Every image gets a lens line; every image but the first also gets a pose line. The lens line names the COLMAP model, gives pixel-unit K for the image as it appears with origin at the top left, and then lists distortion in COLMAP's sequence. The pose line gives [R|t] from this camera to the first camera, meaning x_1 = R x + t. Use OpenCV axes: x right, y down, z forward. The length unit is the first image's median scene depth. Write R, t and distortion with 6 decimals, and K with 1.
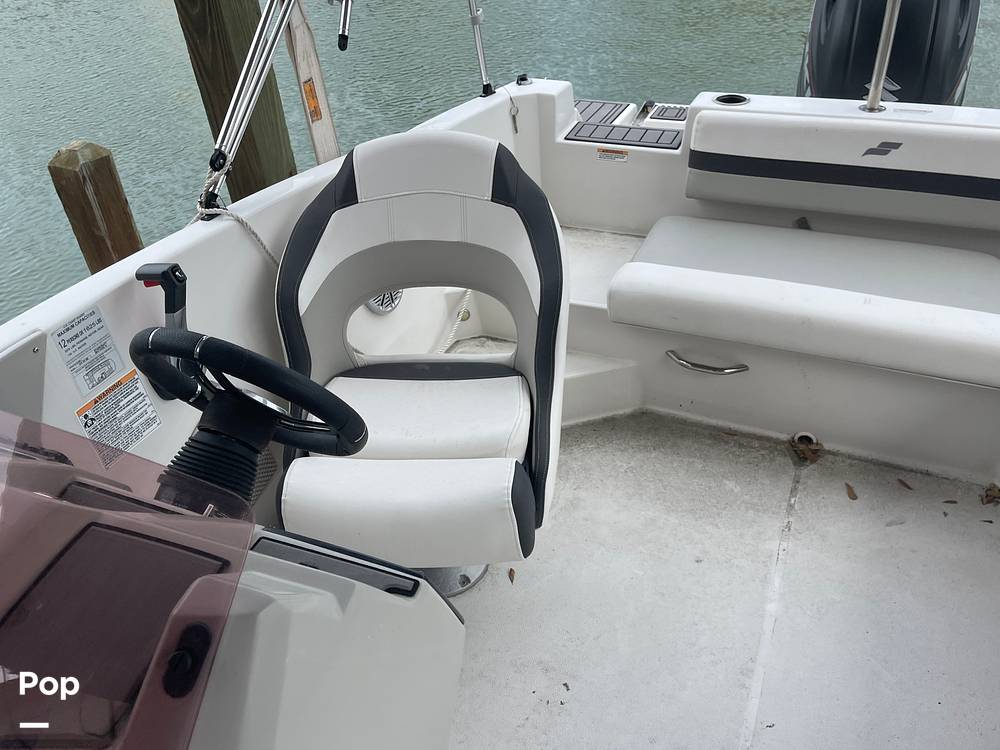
lens RADIAL K [[790.1, 0, 500.0], [0, 790.1, 375.0], [0, 0, 1]] dist [0.003153, -0.002816]
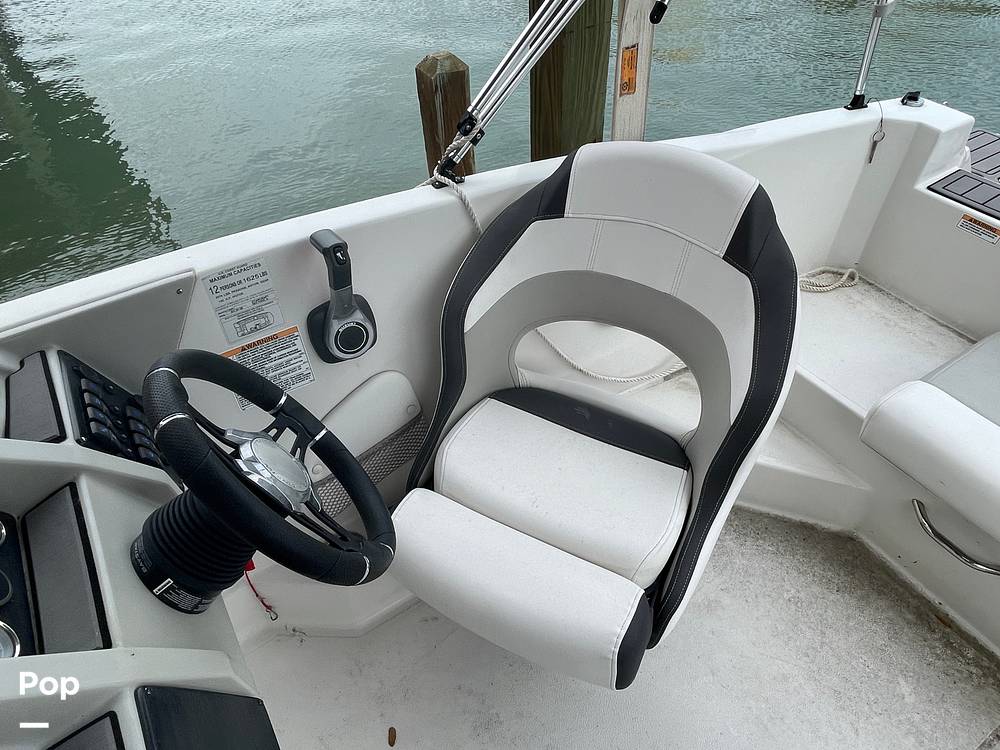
lens RADIAL K [[594.7, 0, 535.8], [0, 594.7, 378.6], [0, 0, 1]] dist [-0.030506, 0.019683]
pose [[0.835121, 0.427377, -0.346296, 0.048576], [-0.348760, 0.898232, 0.267479, -0.179948], [0.425369, -0.102604, 0.899185, 0.333210]]
